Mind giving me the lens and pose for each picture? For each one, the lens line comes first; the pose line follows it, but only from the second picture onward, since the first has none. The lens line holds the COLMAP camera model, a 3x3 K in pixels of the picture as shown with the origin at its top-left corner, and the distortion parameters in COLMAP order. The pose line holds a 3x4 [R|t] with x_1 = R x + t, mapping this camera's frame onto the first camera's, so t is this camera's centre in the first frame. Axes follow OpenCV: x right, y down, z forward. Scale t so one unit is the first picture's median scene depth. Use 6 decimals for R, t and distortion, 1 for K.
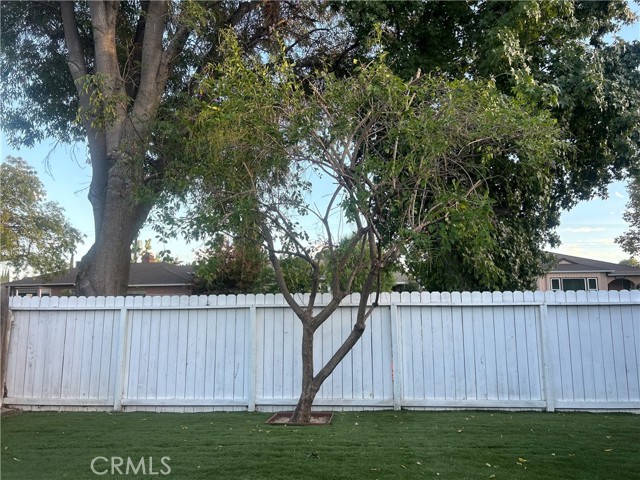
lens RADIAL K [[486.7, 0, 319.3], [0, 486.7, 239.3], [0, 0, 1]] dist [0.054746, 0.001281]
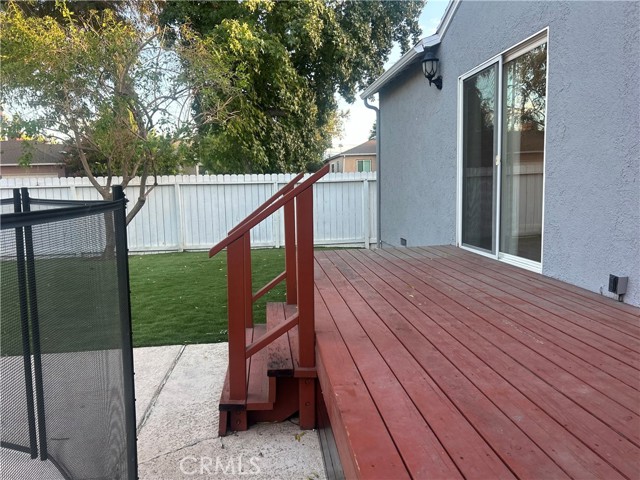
lens RADIAL K [[486.7, 0, 321.1], [0, 486.7, 238.4], [0, 0, 1]] dist [0.054746, 0.001281]
pose [[0.983401, -0.032502, 0.178512, 0.319084], [-0.012633, 0.969174, 0.246053, -0.076742], [-0.181006, -0.244224, 0.952676, -0.531340]]
